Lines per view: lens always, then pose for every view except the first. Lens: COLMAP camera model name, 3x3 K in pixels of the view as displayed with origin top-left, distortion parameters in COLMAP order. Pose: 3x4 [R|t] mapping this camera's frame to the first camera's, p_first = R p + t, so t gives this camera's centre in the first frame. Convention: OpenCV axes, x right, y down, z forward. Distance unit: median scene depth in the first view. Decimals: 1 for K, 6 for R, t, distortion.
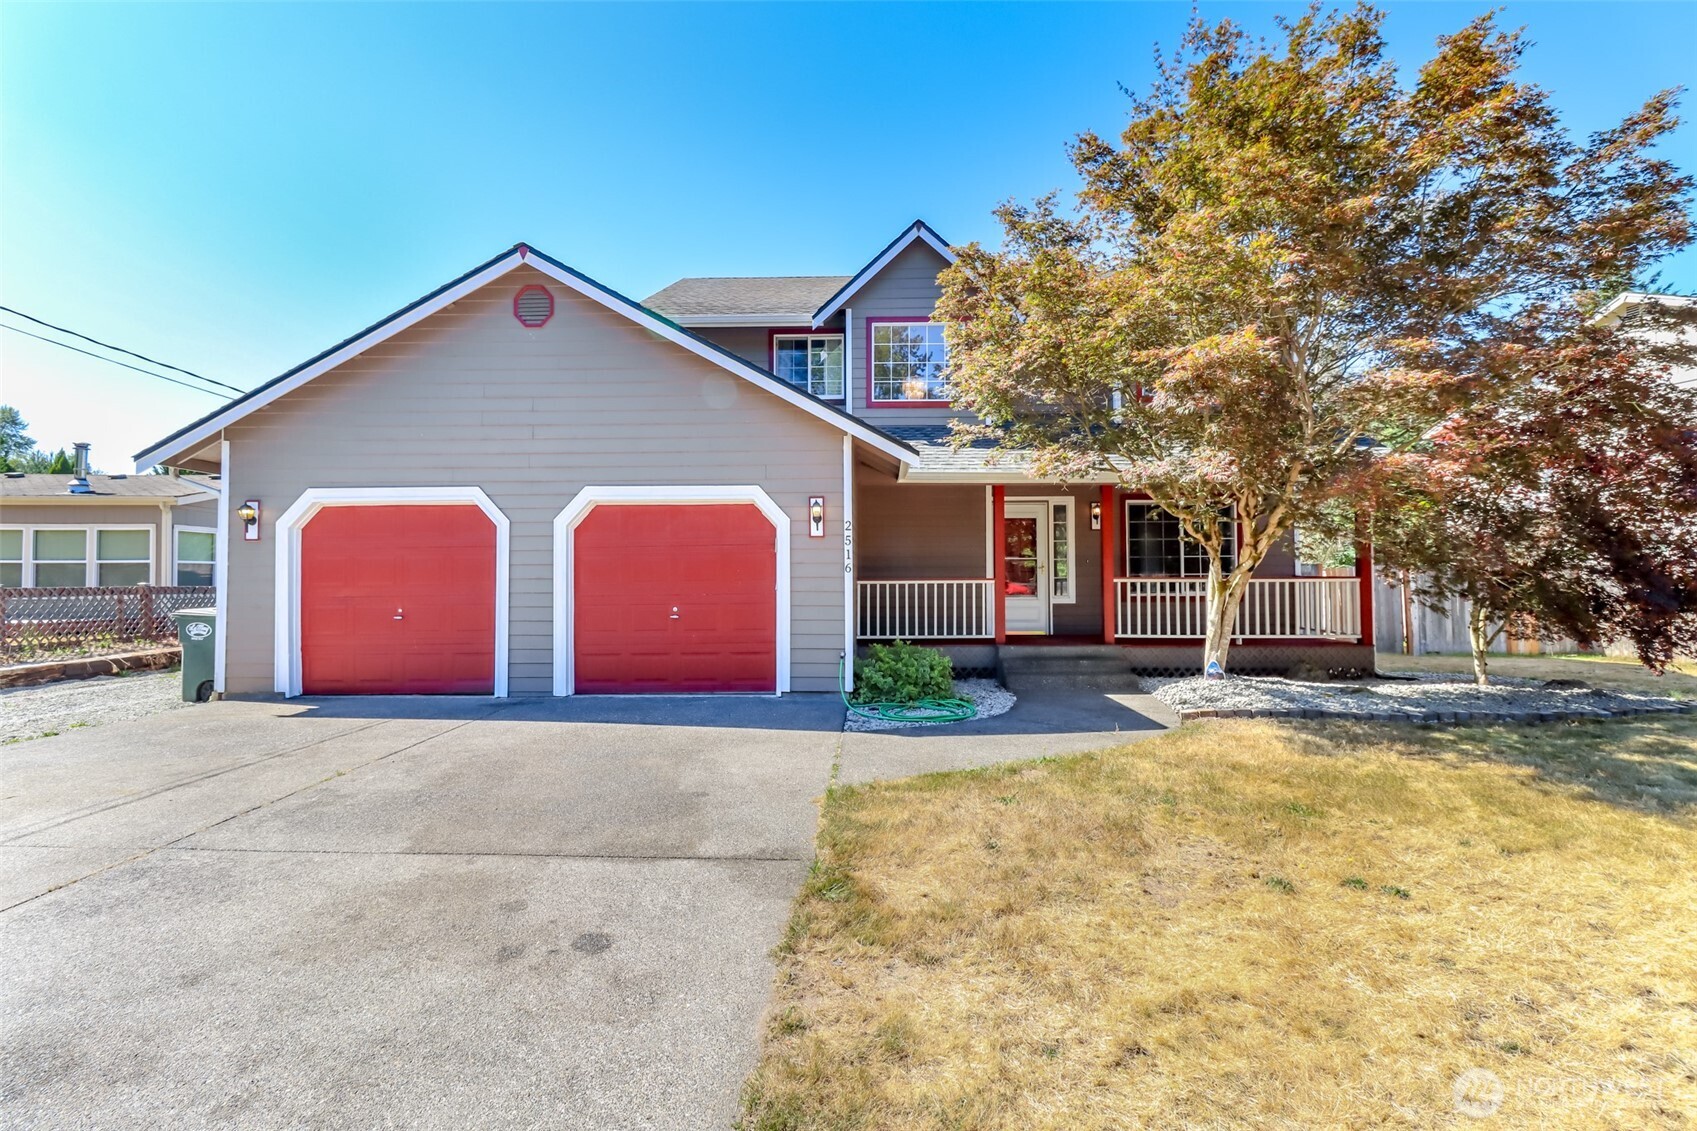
lens RADIAL K [[782.1, 0, 850.7], [0, 782.1, 552.8], [0, 0, 1]] dist [0.000846, 0.000367]
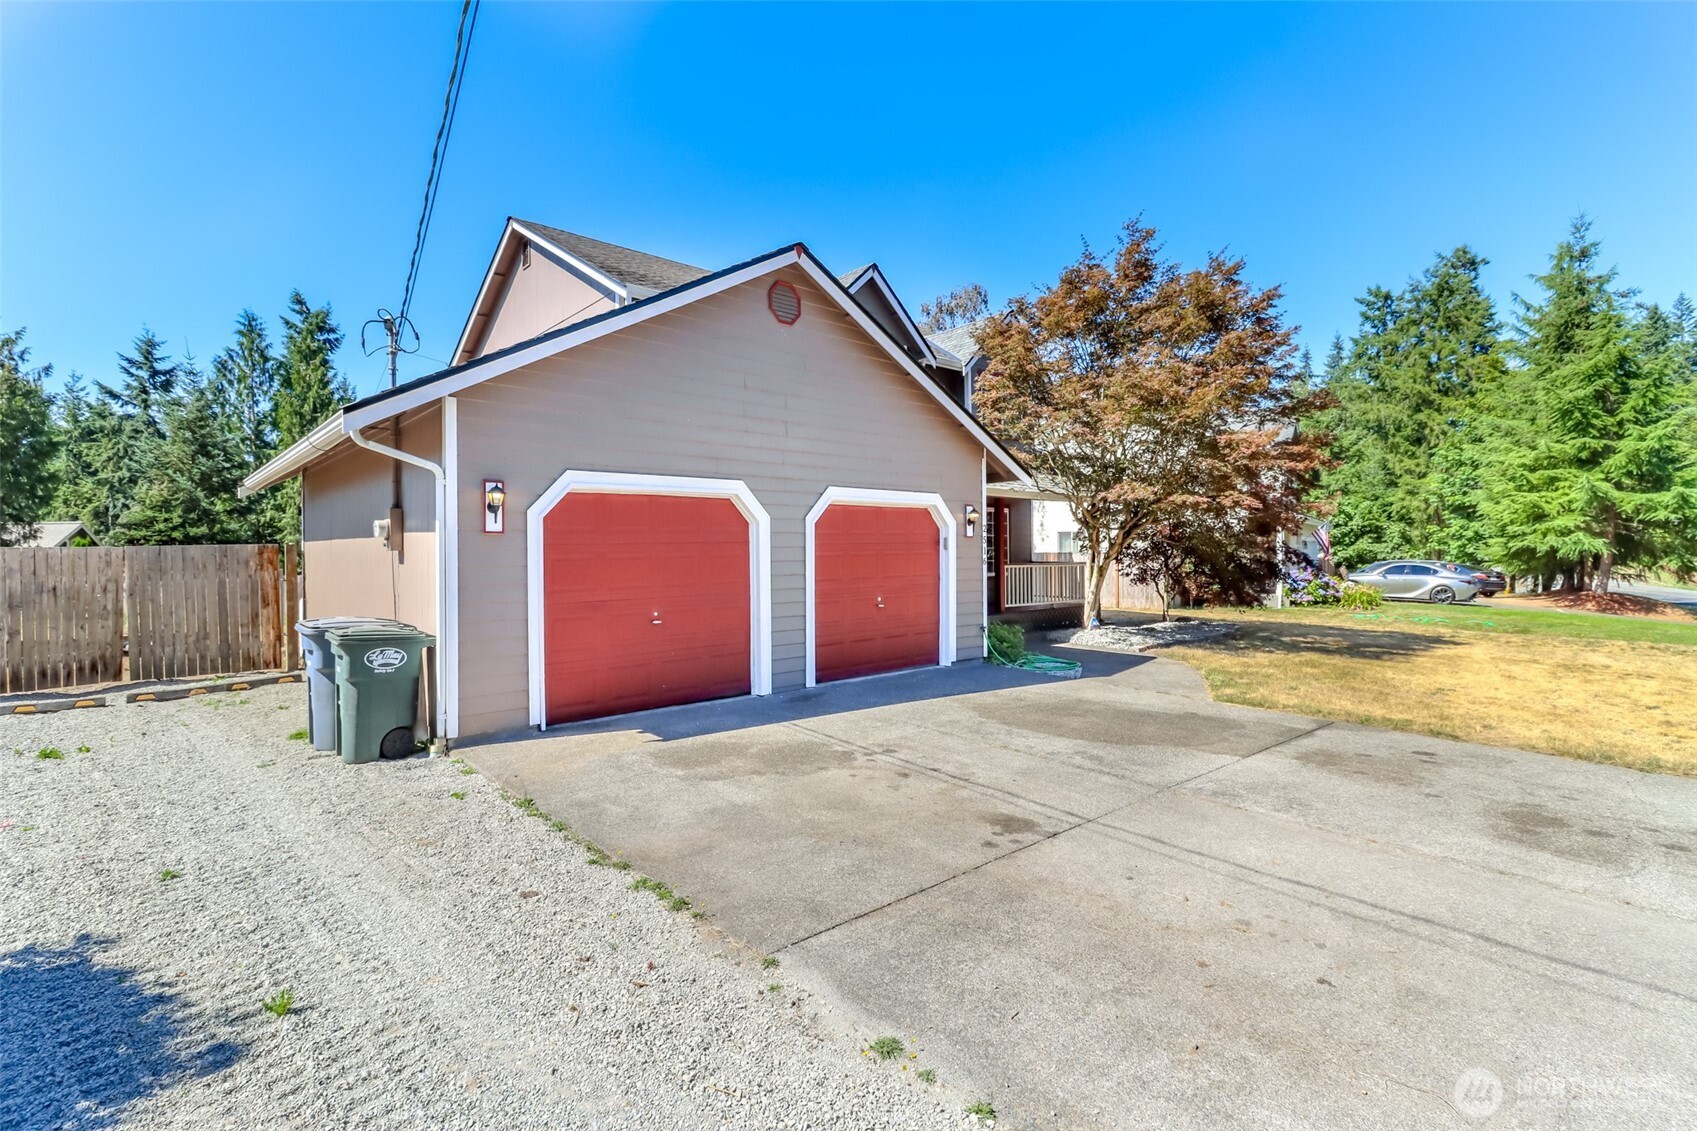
lens RADIAL K [[782.1, 0, 850.7], [0, 782.1, 552.8], [0, 0, 1]] dist [0.000846, 0.000367]
pose [[0.735911, -0.003074, 0.677071, -1.025068], [-0.006629, 0.999909, 0.011746, -0.007938], [-0.677046, -0.013132, 0.735824, 0.202465]]
